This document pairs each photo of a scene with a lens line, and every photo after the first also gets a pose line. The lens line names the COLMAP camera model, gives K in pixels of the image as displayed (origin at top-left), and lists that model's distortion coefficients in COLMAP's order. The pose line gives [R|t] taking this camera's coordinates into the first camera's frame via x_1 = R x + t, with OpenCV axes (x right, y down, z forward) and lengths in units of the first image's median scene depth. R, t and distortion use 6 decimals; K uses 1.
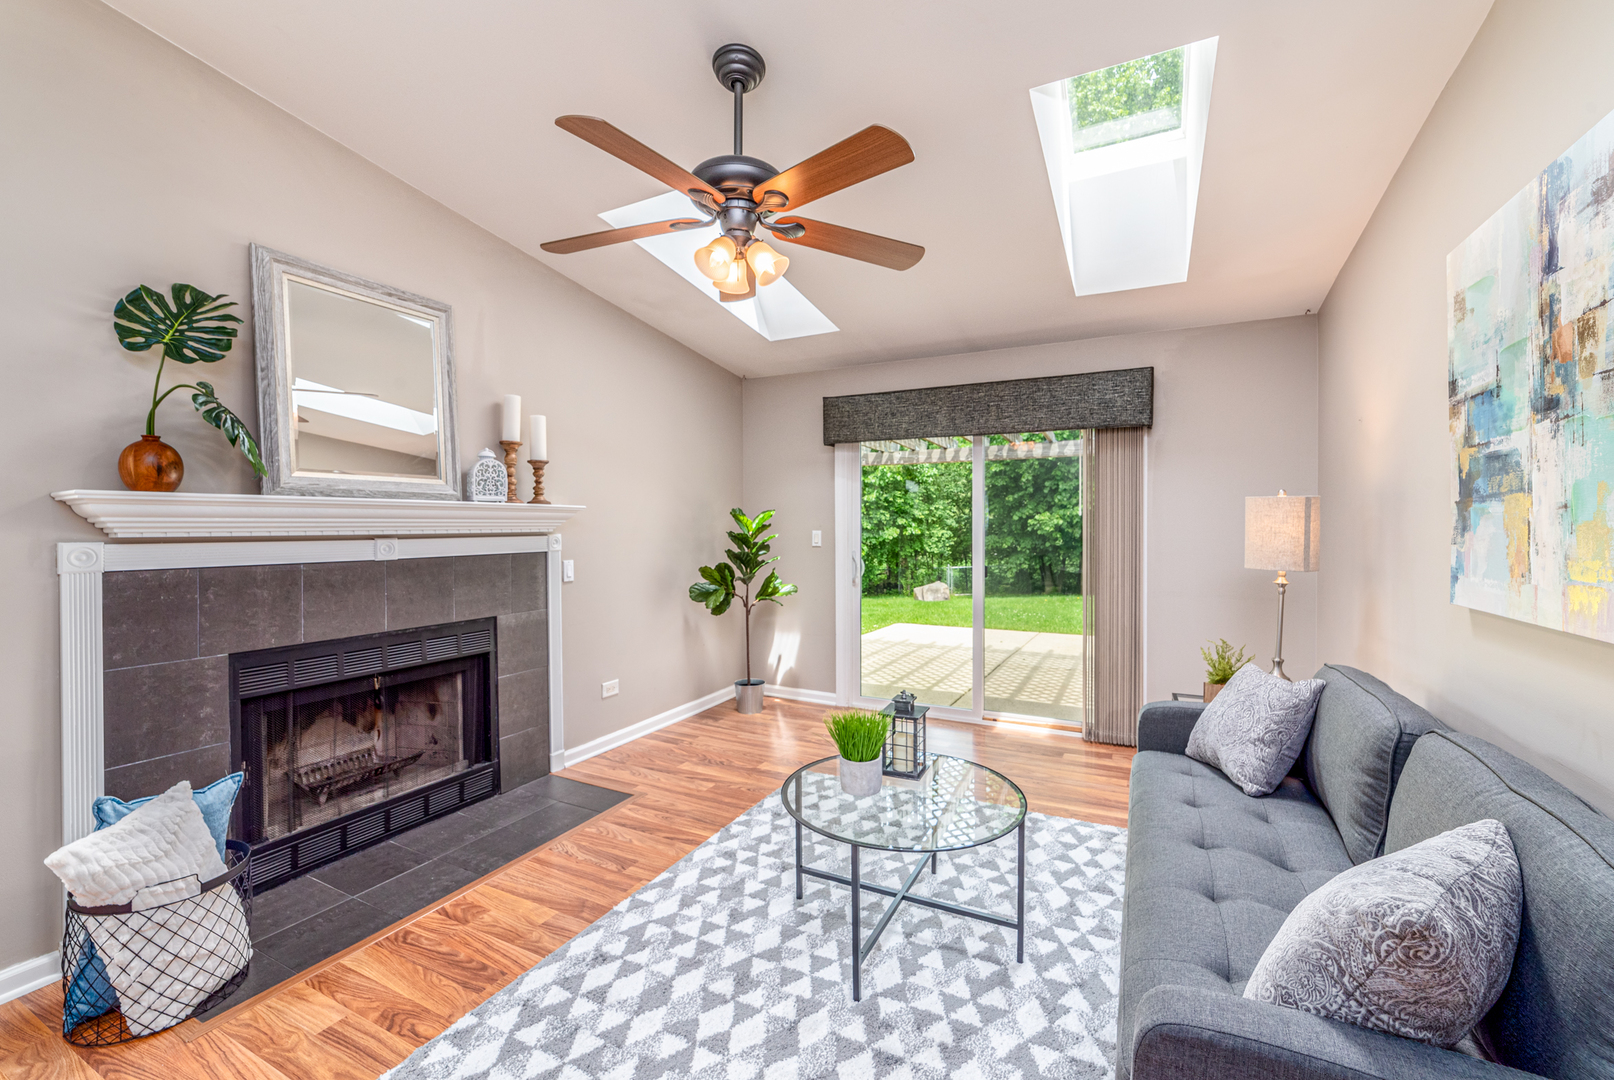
lens RADIAL K [[638.6, 0, 827.2], [0, 638.6, 539.4], [0, 0, 1]] dist [-0.020531, 0.005356]
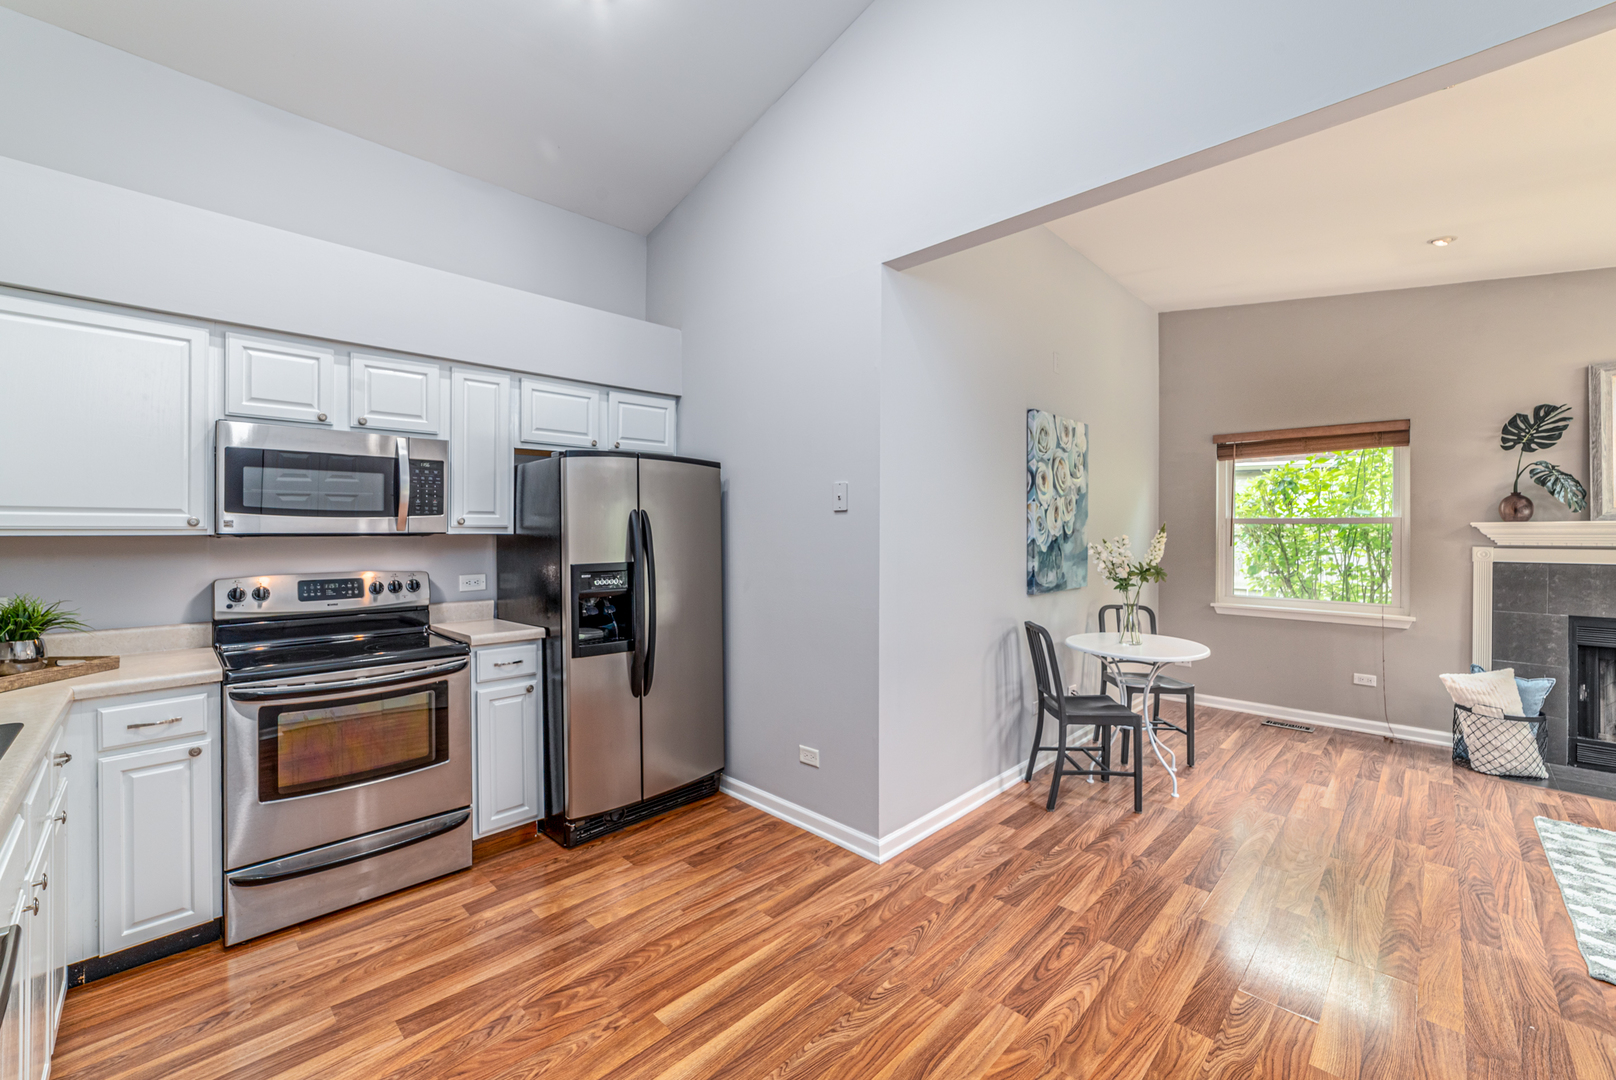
lens RADIAL K [[639.4, 0, 752.4], [0, 639.4, 533.1], [0, 0, 1]] dist [-0.020531, 0.005356]
pose [[-0.361164, -0.001819, -0.932501, 1.537291], [-0.007615, 0.999971, 0.000999, -0.025265], [0.932471, 0.007462, -0.361167, -0.476561]]
